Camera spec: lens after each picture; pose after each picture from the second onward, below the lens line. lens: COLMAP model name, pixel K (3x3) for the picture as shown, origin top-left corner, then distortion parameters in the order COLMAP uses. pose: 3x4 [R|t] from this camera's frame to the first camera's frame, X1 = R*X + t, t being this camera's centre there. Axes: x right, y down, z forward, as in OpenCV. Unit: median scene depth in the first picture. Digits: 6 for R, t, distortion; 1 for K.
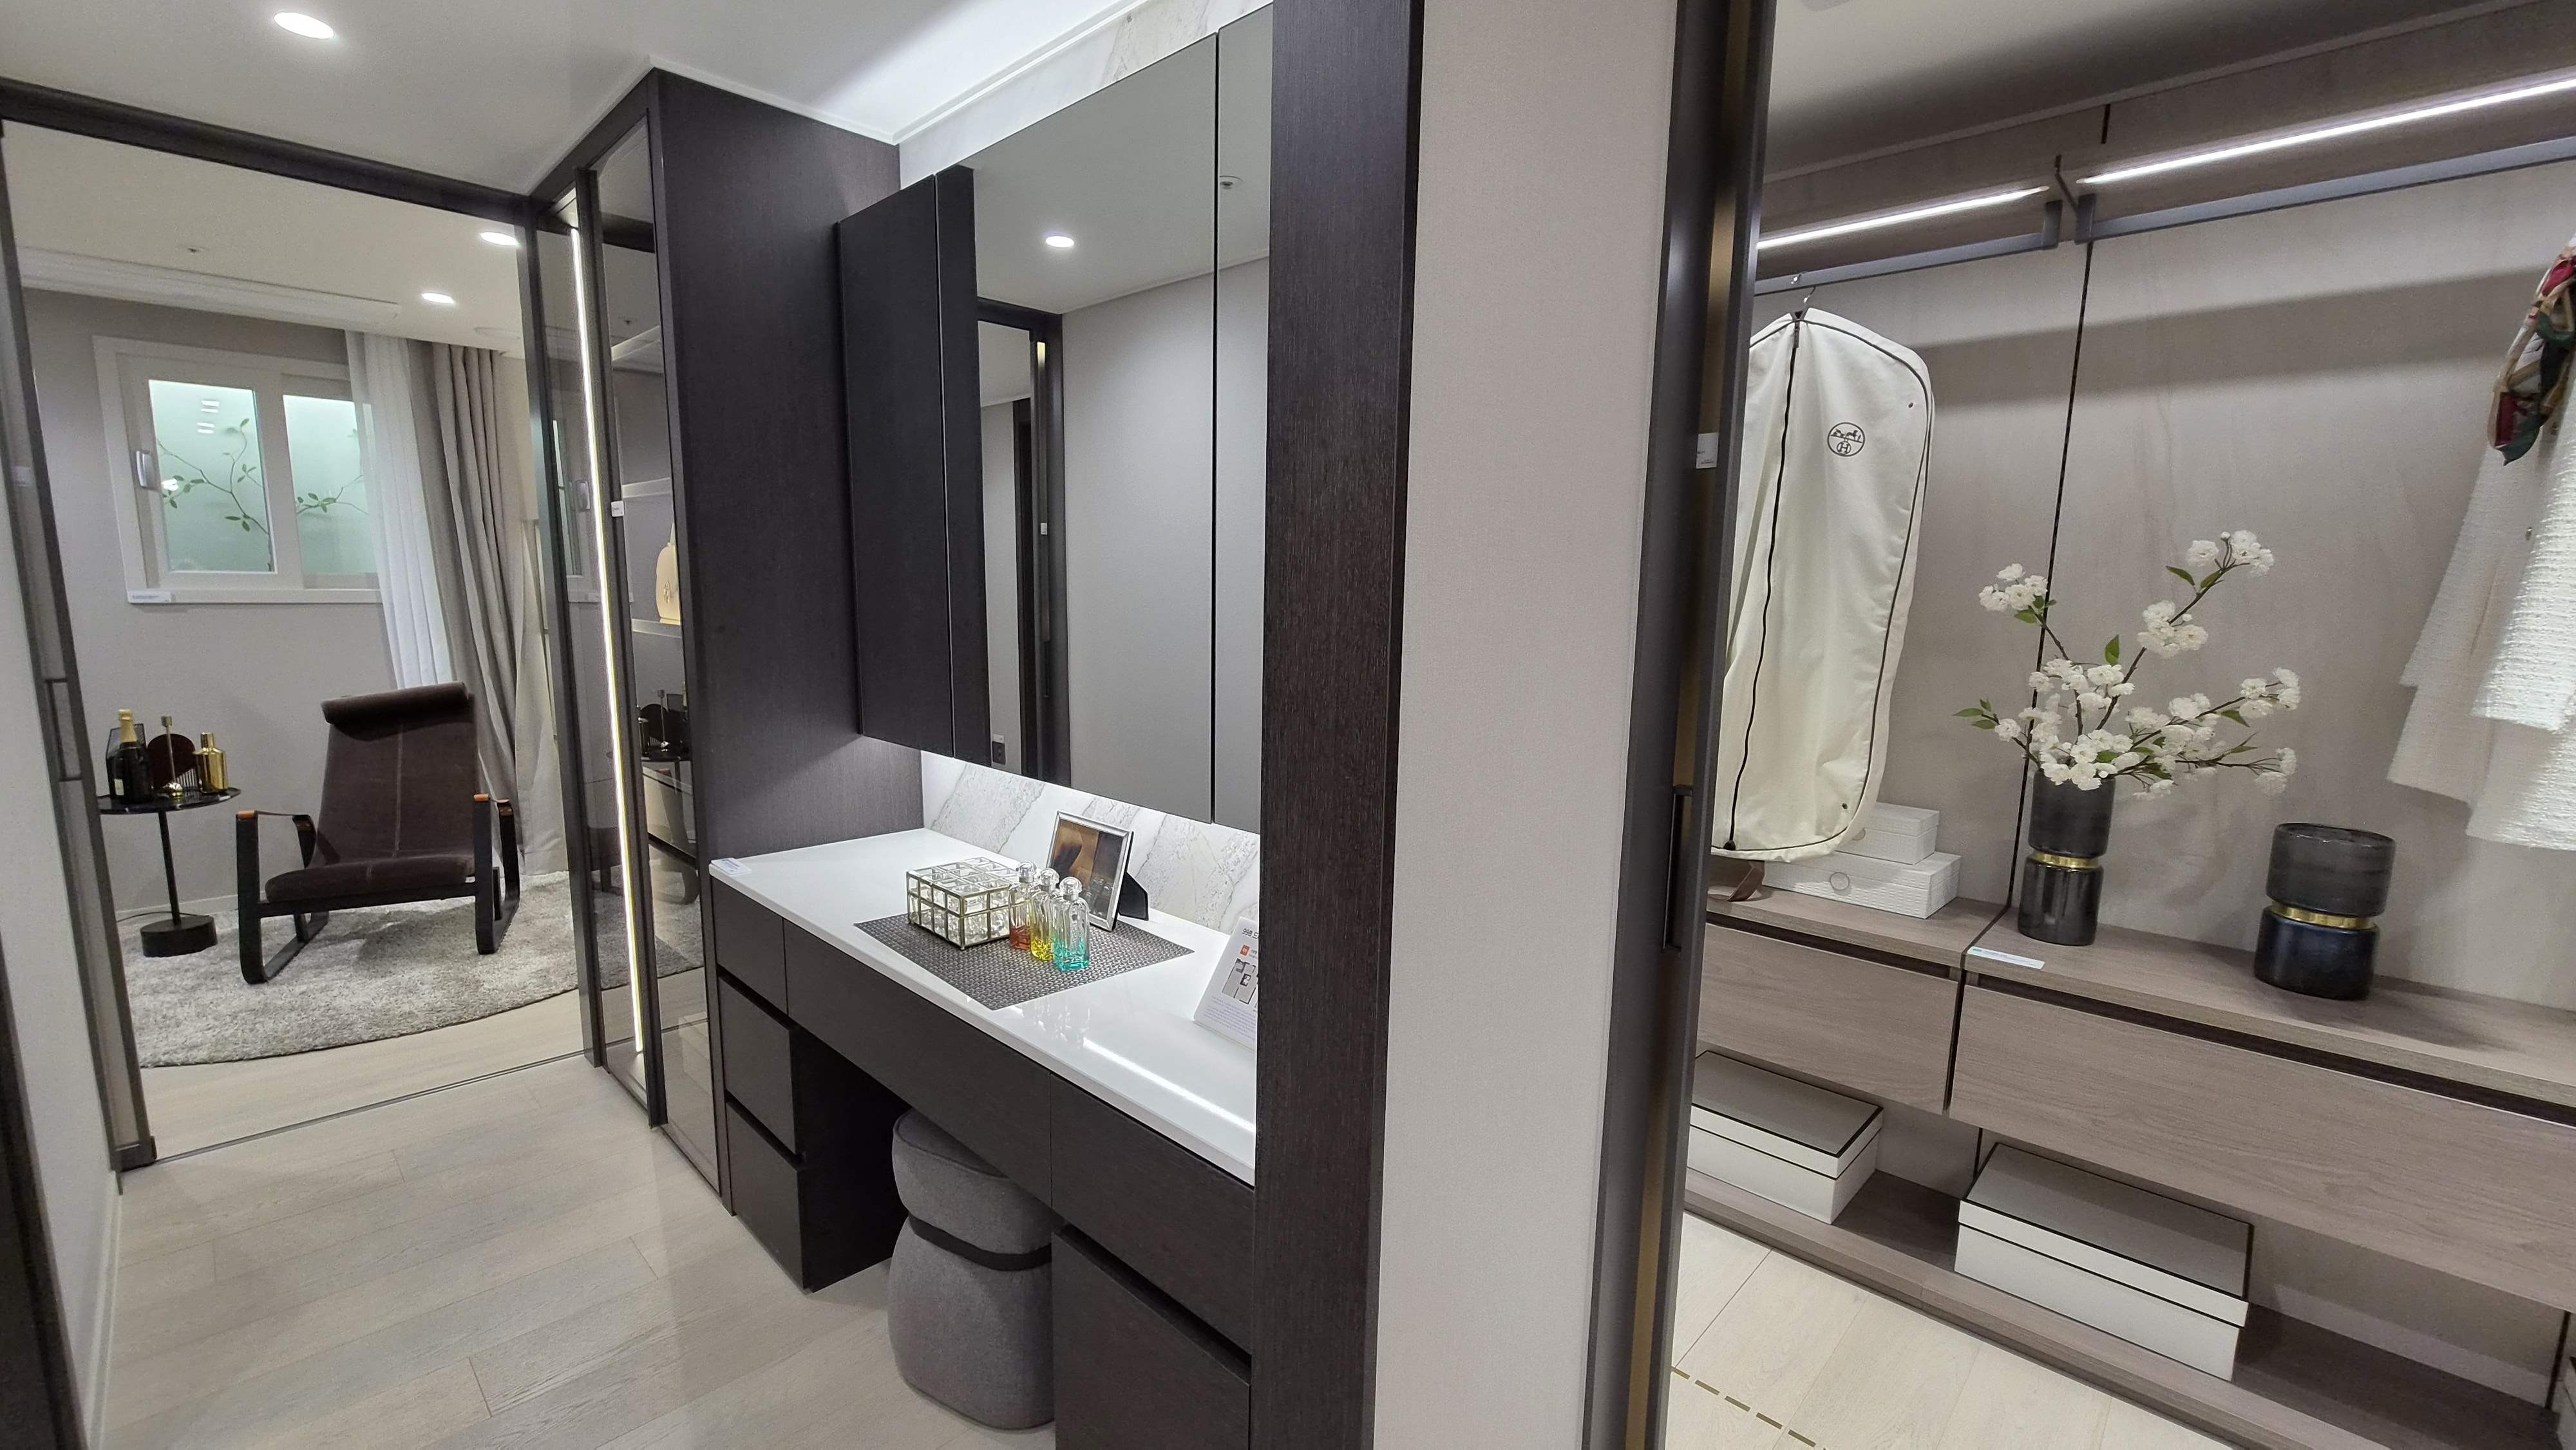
lens RADIAL K [[1057.6, 0, 1284.3], [0, 1057.6, 737.1], [0, 0, 1]] dist [0.002418, 0.000664]
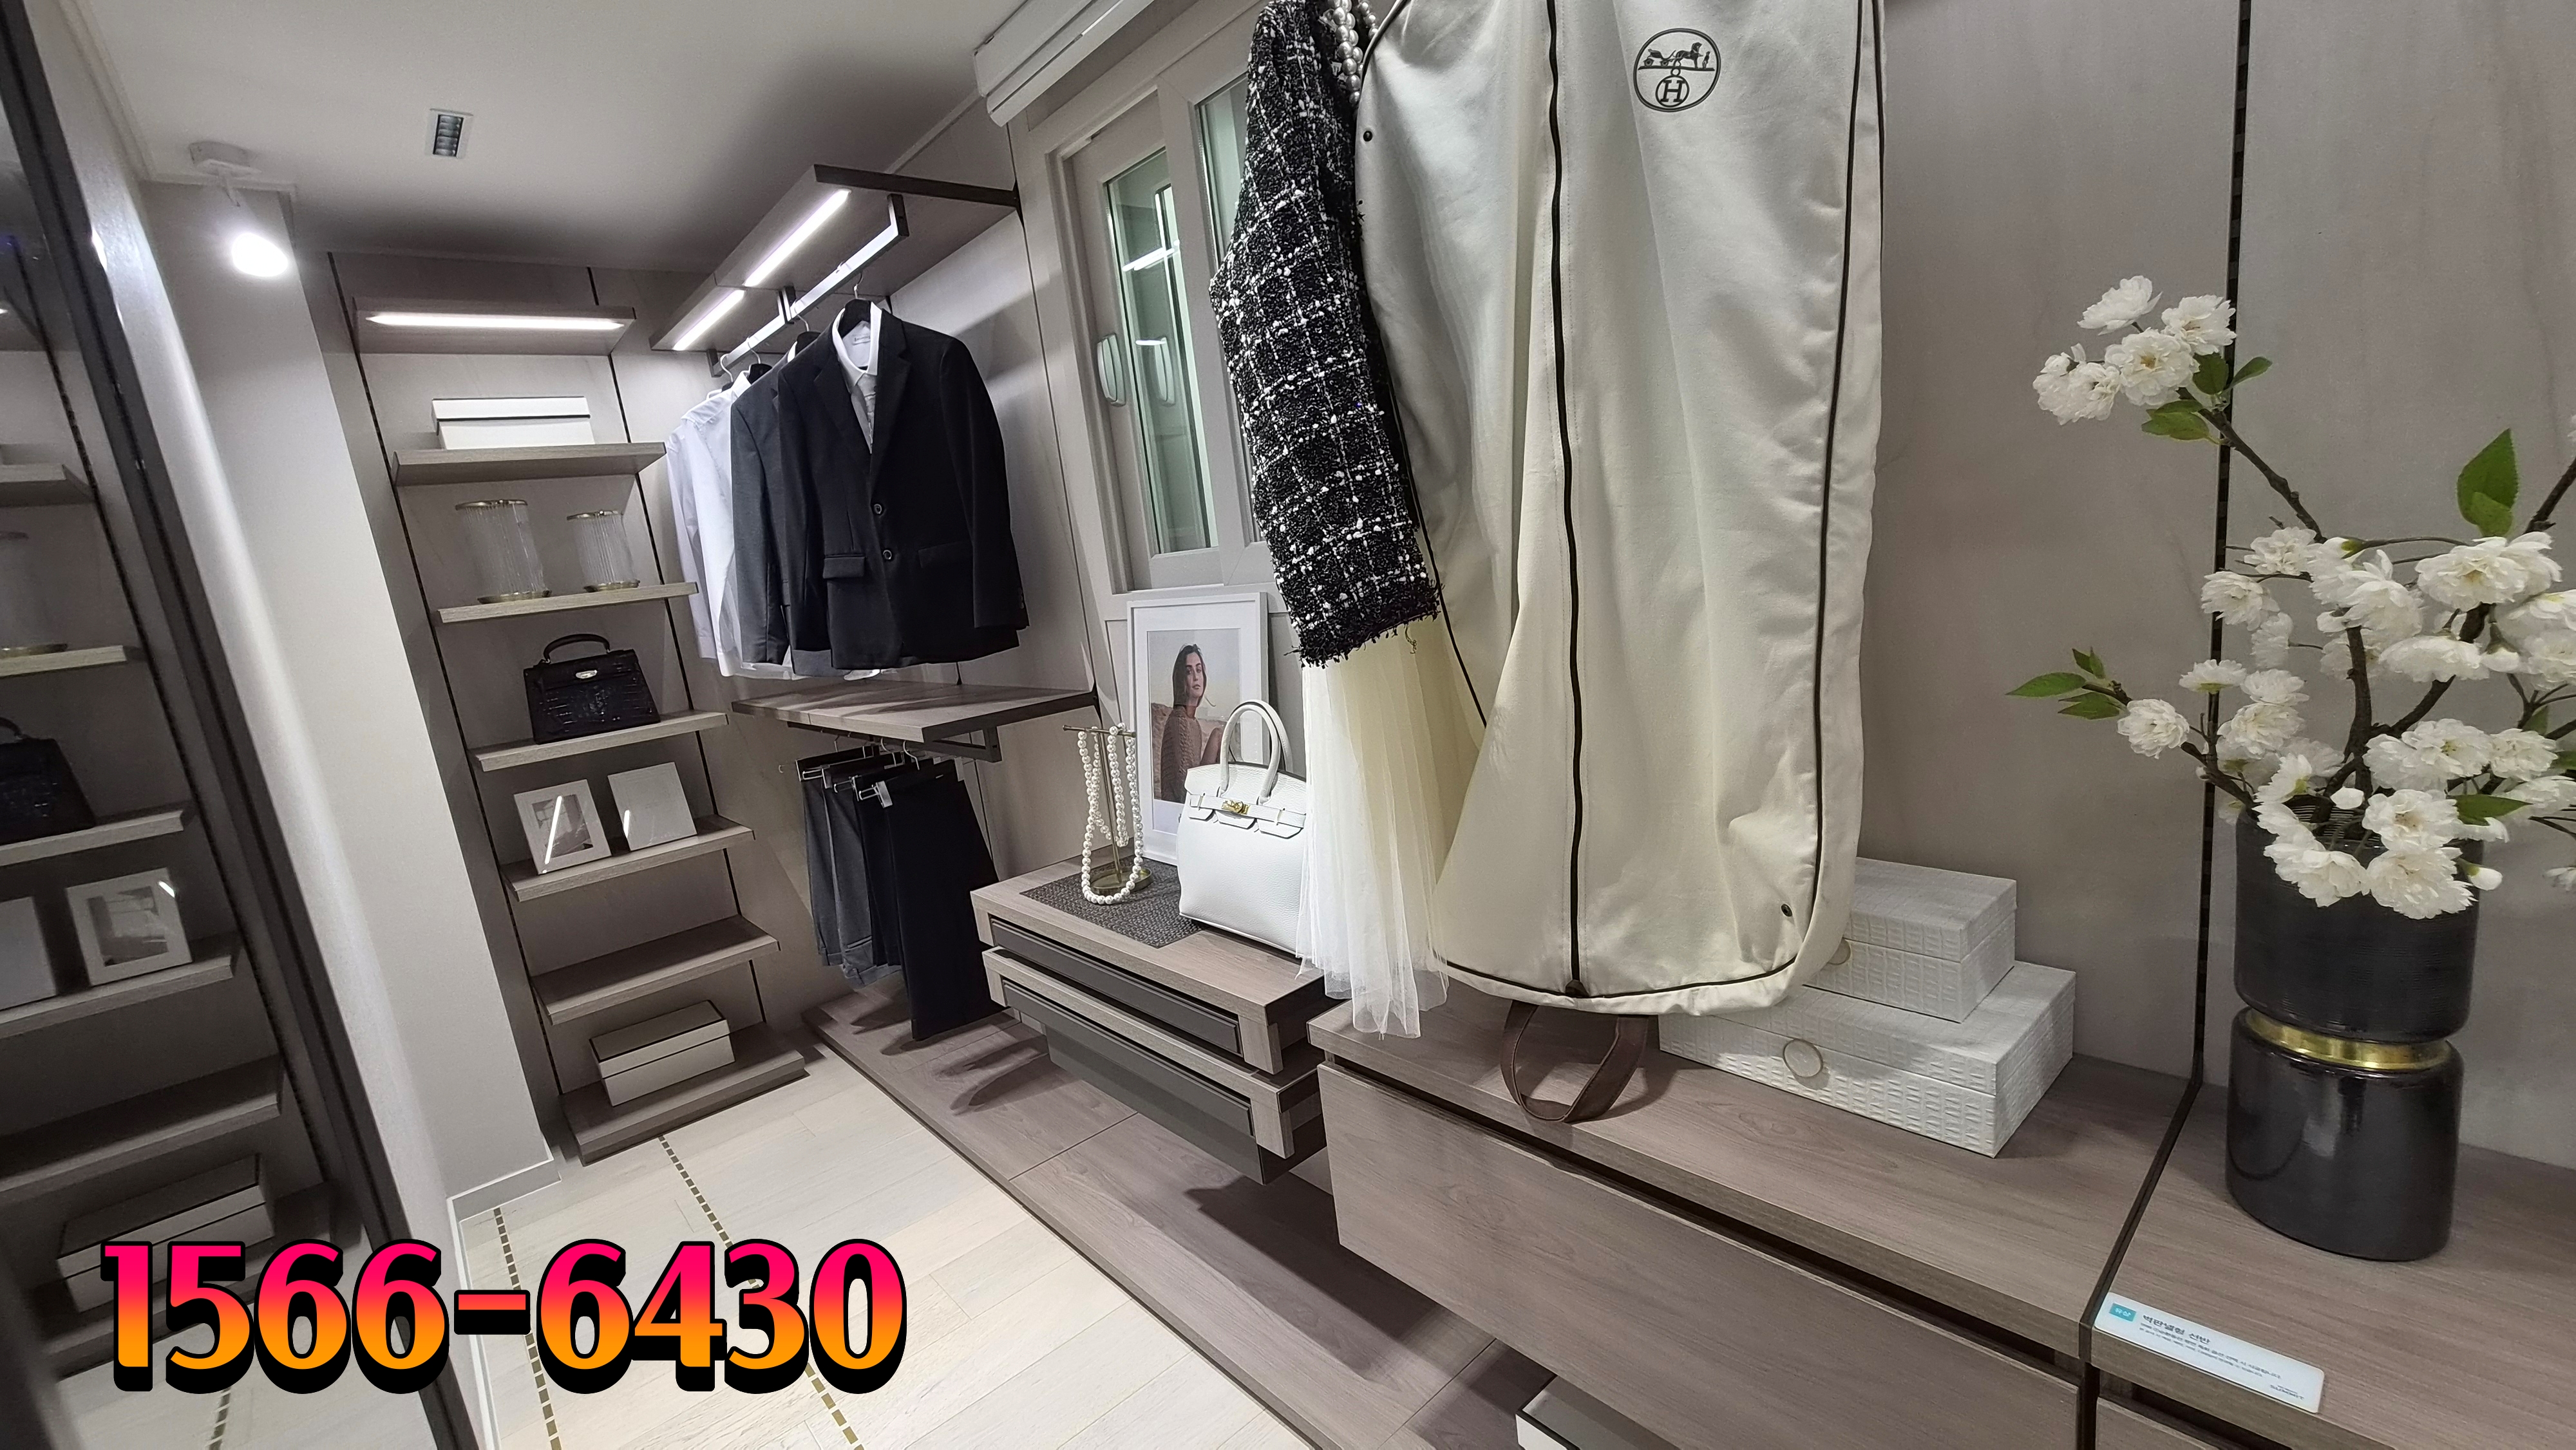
lens RADIAL K [[1057.6, 0, 1287.6], [0, 1057.6, 738.0], [0, 0, 1]] dist [0.002418, 0.000664]
pose [[0.986909, -0.123272, -0.103990, 0.411865], [0.127925, 0.991005, 0.039306, -0.058135], [0.098209, -0.052094, 0.993801, 0.585490]]
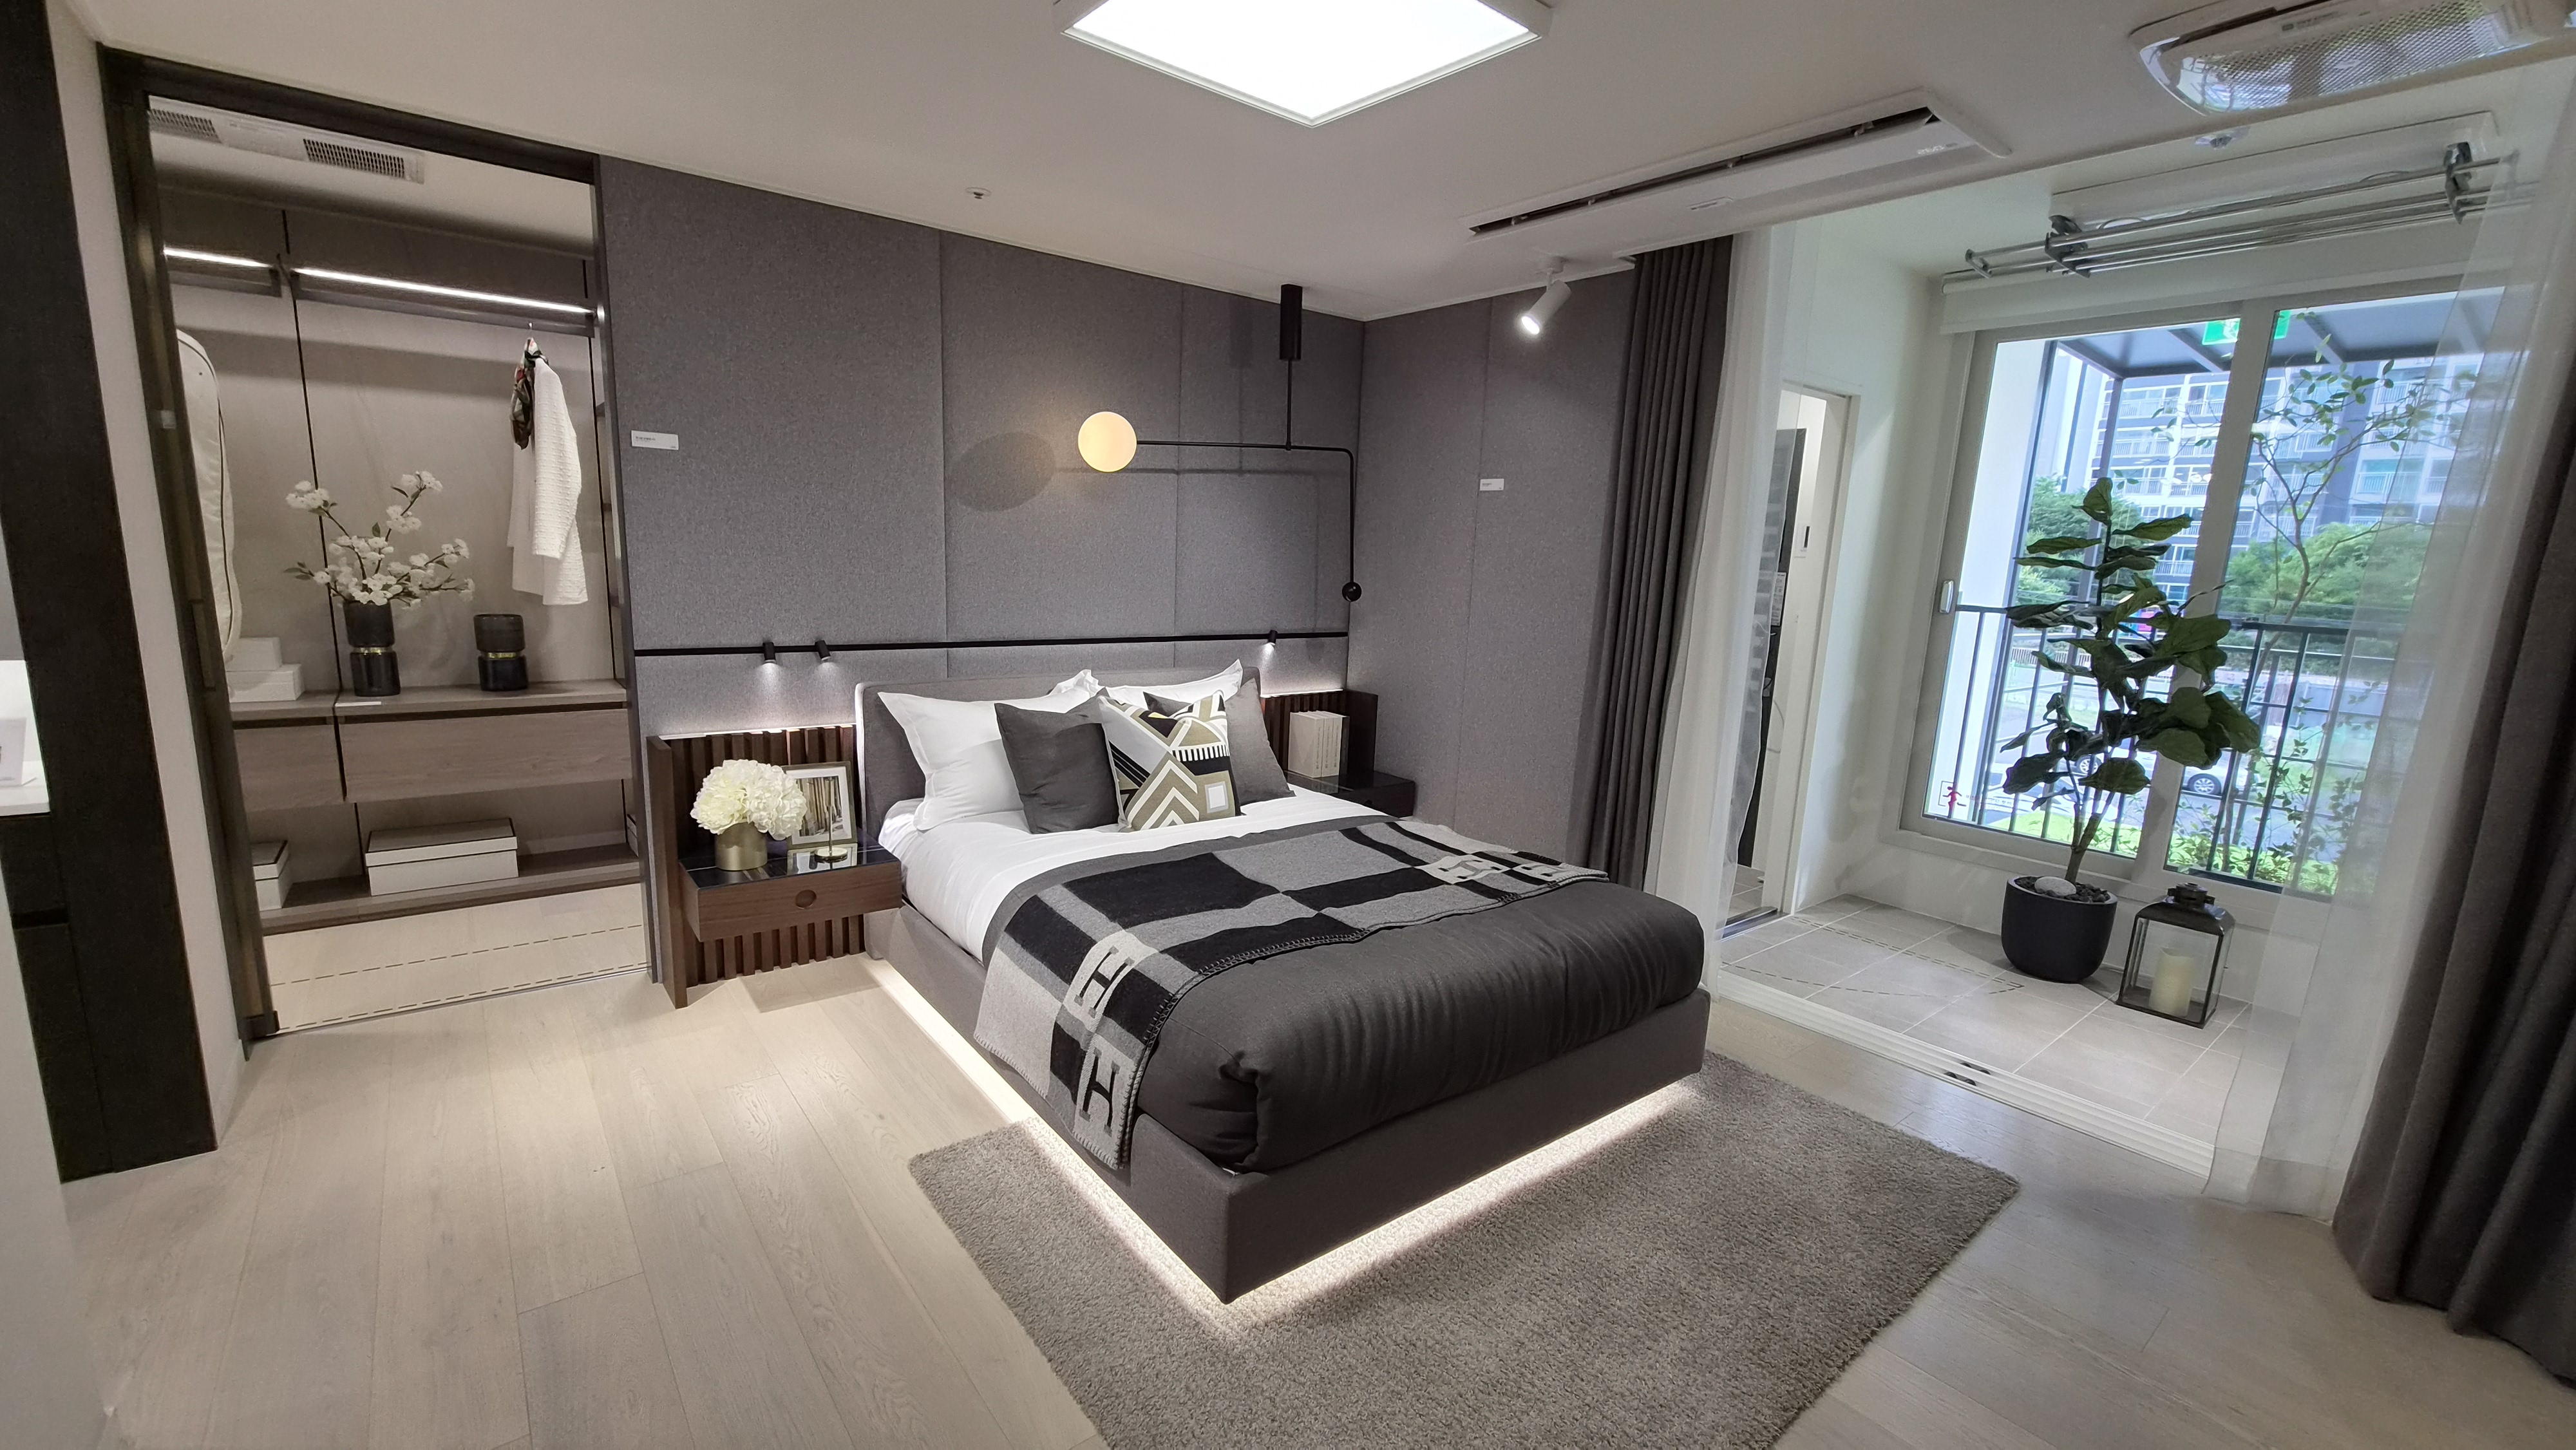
lens RADIAL K [[1057.6, 0, 1283.1], [0, 1057.6, 740.2], [0, 0, 1]] dist [0.002418, 0.000664]
pose [[0.144825, -0.192580, 0.970535, -0.822417], [0.106278, 0.978229, 0.178247, 0.109897], [-0.983733, 0.077332, 0.162139, -0.805870]]
